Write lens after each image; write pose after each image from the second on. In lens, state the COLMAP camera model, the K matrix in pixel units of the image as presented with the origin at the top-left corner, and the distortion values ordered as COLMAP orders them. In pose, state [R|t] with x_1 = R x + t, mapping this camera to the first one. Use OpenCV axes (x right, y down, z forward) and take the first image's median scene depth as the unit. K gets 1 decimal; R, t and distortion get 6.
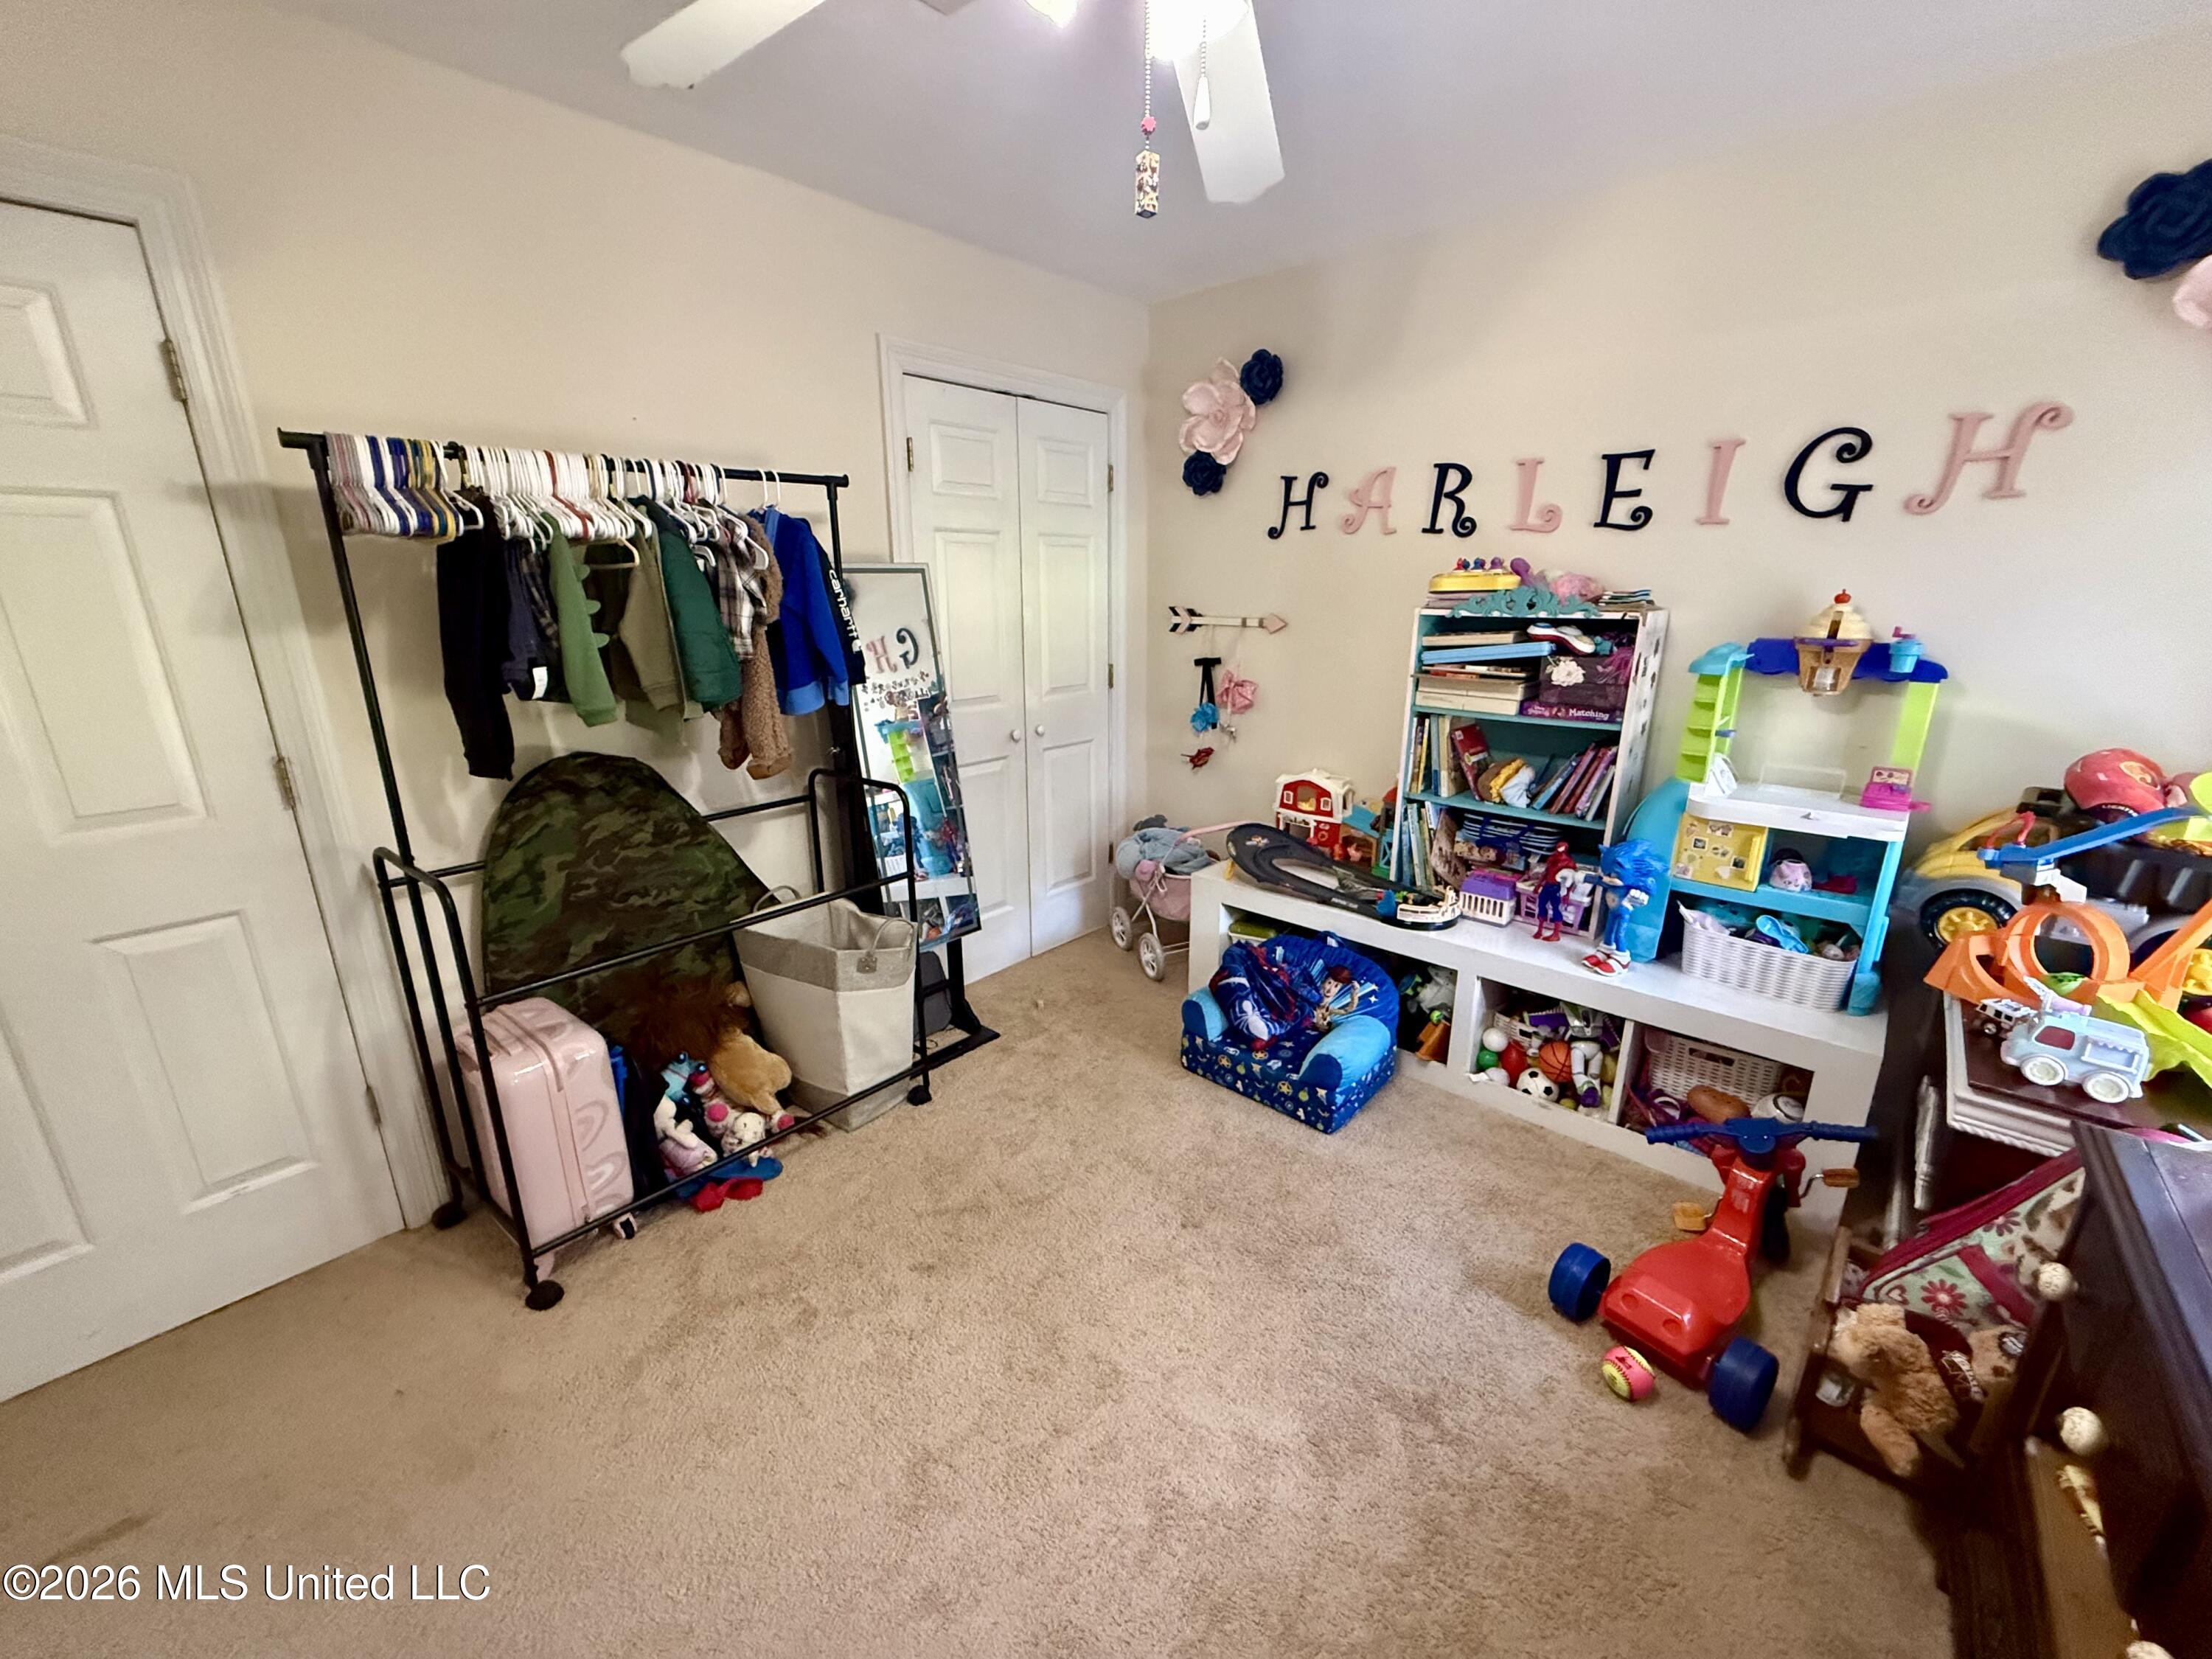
lens RADIAL K [[880.6, 0, 1101.4], [0, 880.6, 831.4], [0, 0, 1]] dist [0.002387, -0.000149]
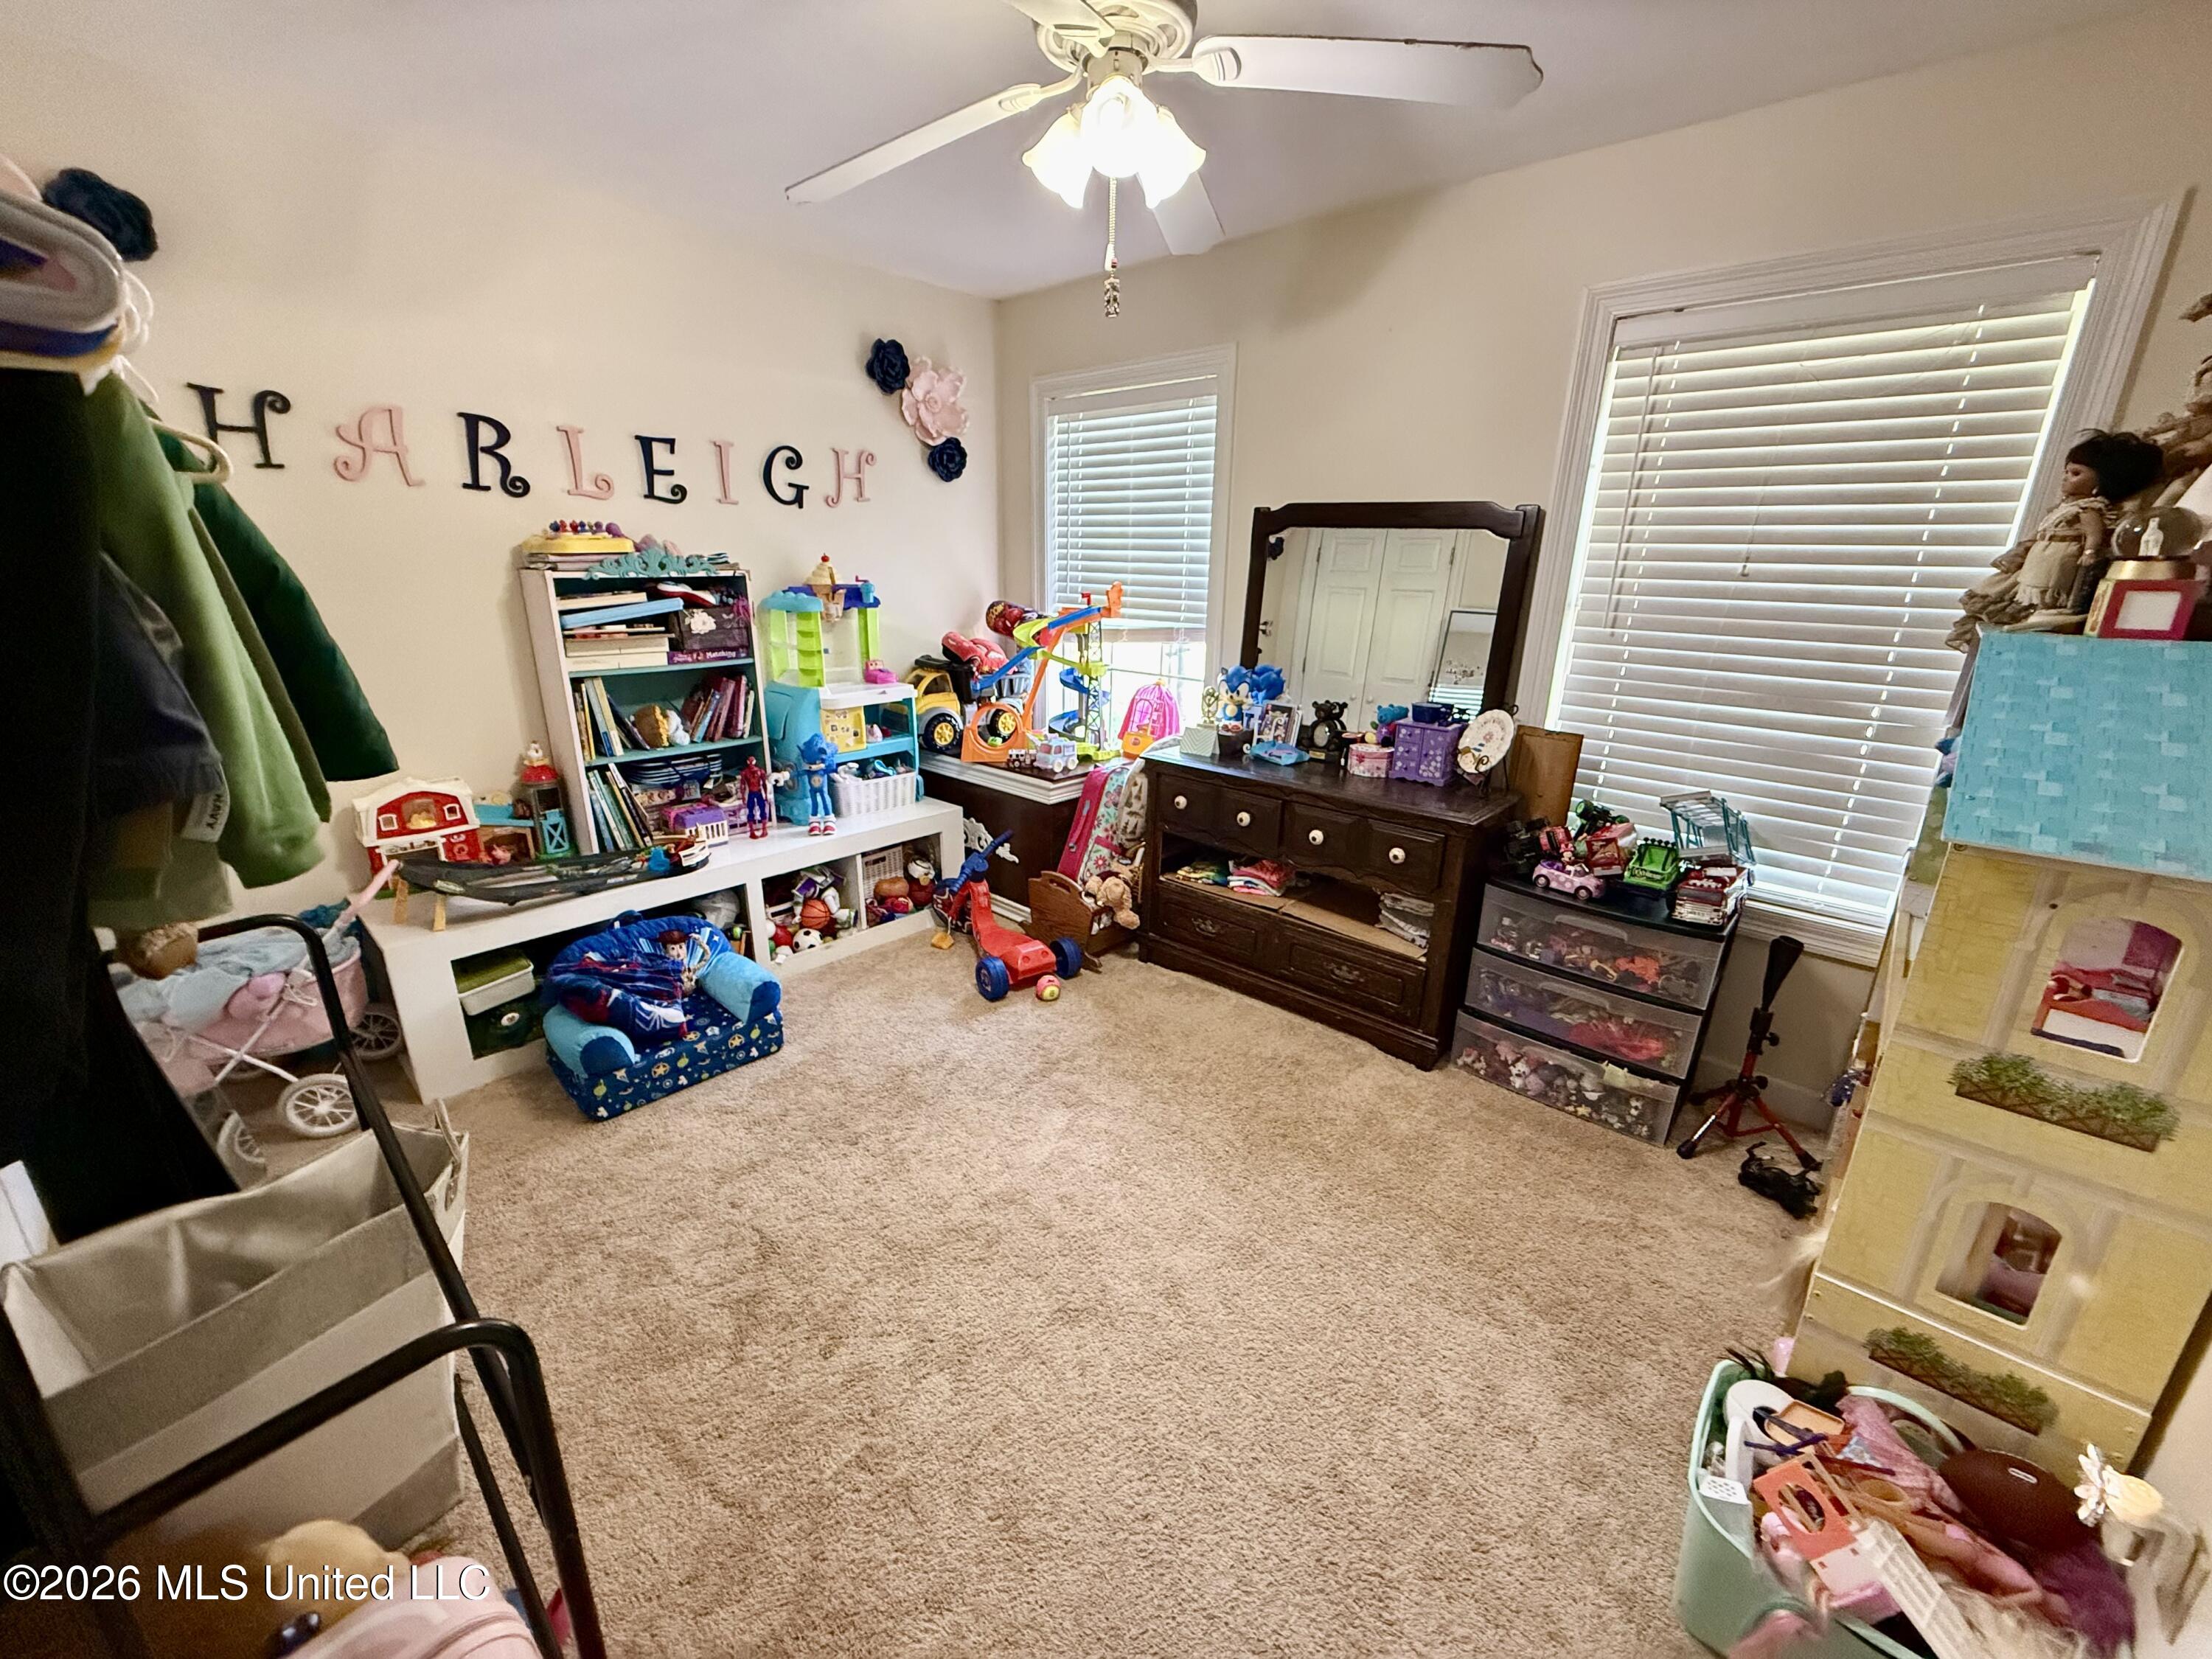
lens RADIAL K [[880.6, 0, 1101.4], [0, 880.6, 831.4], [0, 0, 1]] dist [0.002387, -0.000149]
pose [[0.014289, -0.298954, 0.954161, -0.675583], [0.264173, 0.921480, 0.284759, -0.111947], [-0.964369, 0.247994, 0.092143, 0.420376]]
